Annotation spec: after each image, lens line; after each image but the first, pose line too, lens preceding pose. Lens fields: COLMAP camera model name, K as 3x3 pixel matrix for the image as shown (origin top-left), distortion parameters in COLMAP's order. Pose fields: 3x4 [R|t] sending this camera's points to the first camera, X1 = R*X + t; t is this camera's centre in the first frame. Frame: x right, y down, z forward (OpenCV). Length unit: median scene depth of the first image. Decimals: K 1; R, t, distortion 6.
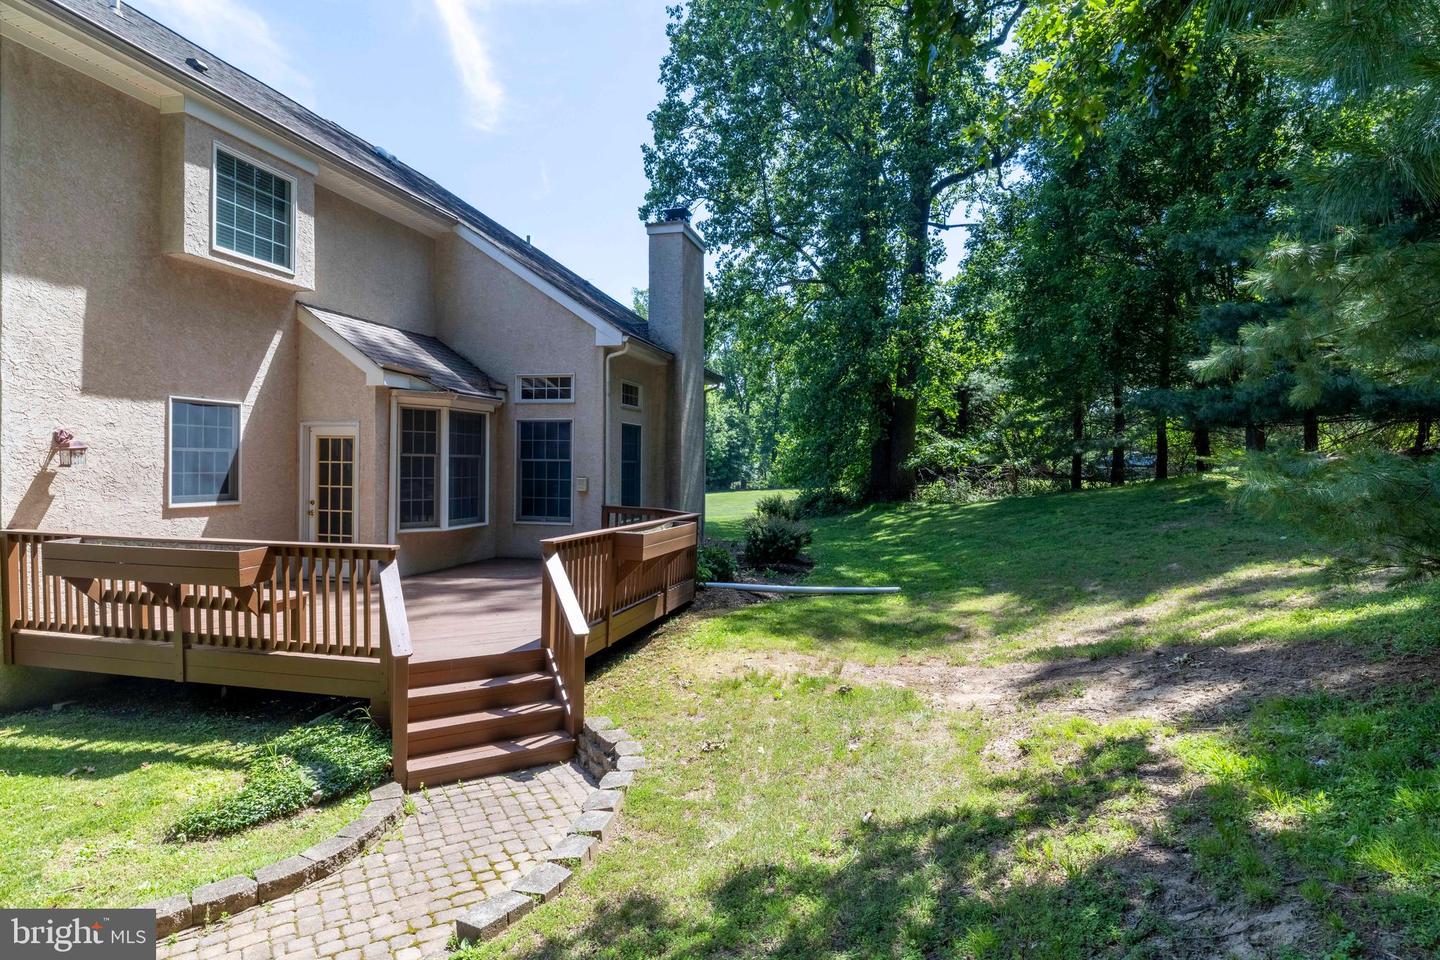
lens RADIAL K [[797.8, 0, 721.0], [0, 797.8, 485.0], [0, 0, 1]] dist [0.004084, -0.001815]
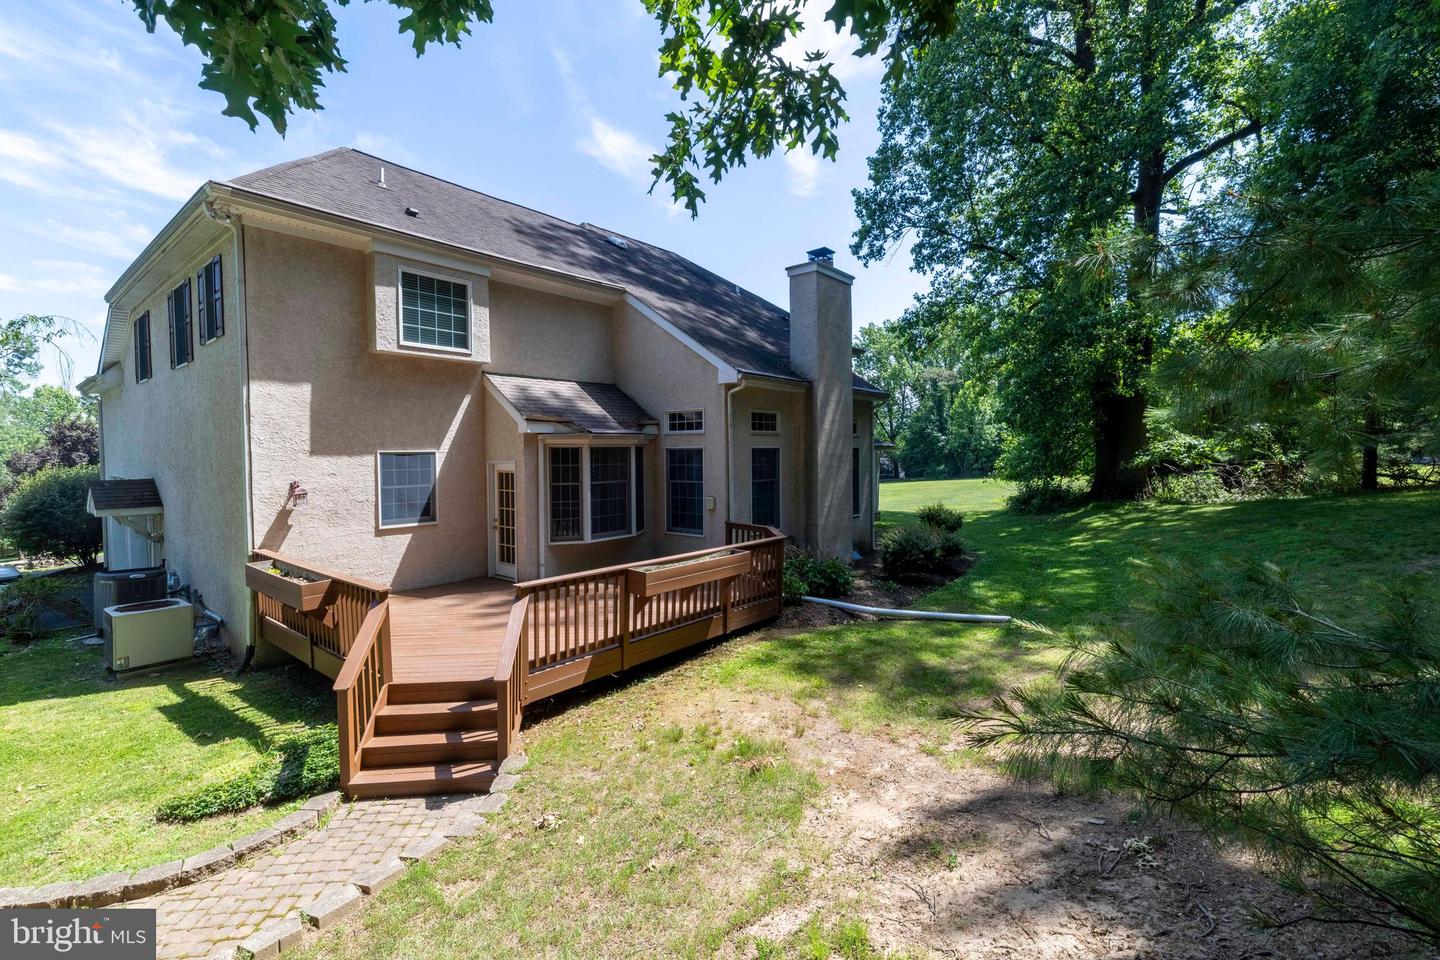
lens RADIAL K [[627.6, 0, 718.7], [0, 627.6, 476.5], [0, 0, 1]] dist [0.000862, 0.001362]
pose [[0.898356, -0.001307, -0.439266, 0.324766], [0.009000, 0.999840, 0.015430, -0.072039], [0.439176, -0.017815, 0.898224, 0.241264]]
